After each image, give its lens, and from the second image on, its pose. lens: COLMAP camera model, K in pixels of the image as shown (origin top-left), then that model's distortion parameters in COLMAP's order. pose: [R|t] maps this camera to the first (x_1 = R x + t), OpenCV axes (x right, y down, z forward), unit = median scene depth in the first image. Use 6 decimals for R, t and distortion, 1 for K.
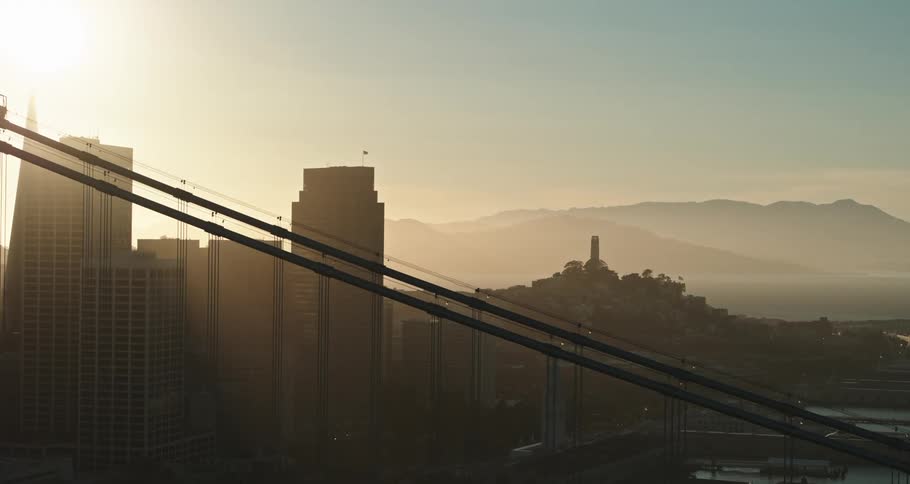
lens RADIAL K [[1906.1, 0, 453.4], [0, 1906.1, 240.4], [0, 0, 1]] dist [0.001262, 0.000000]
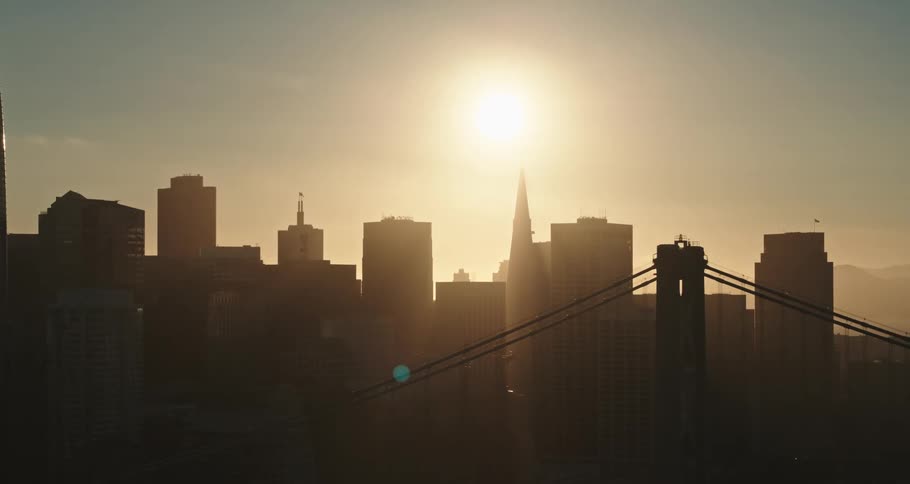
lens RADIAL K [[1910.7, 0, 434.4], [0, 1910.7, 266.6], [0, 0, 1]] dist [-0.044166, 0.000000]
pose [[0.972197, -0.017408, -0.233516, -0.000141], [0.014837, 0.999808, -0.012763, -0.002657], [0.233693, 0.008943, 0.972269, -0.109608]]
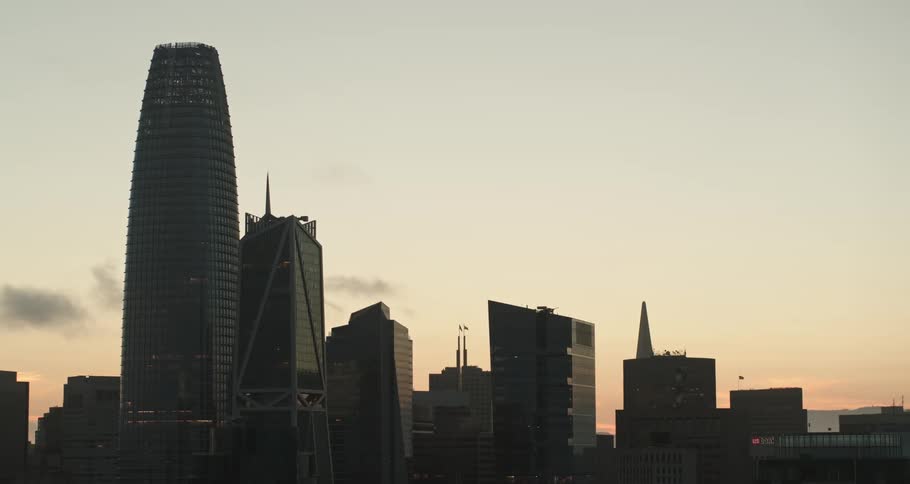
lens RADIAL K [[1910.7, 0, 458.1], [0, 1910.7, 244.1], [0, 0, 1]] dist [-0.044166, 0.000000]
pose [[0.997852, -0.025461, -0.060359, -0.183549], [0.018693, 0.993738, -0.110159, -0.002148], [0.062786, 0.108794, 0.992080, 0.016437]]
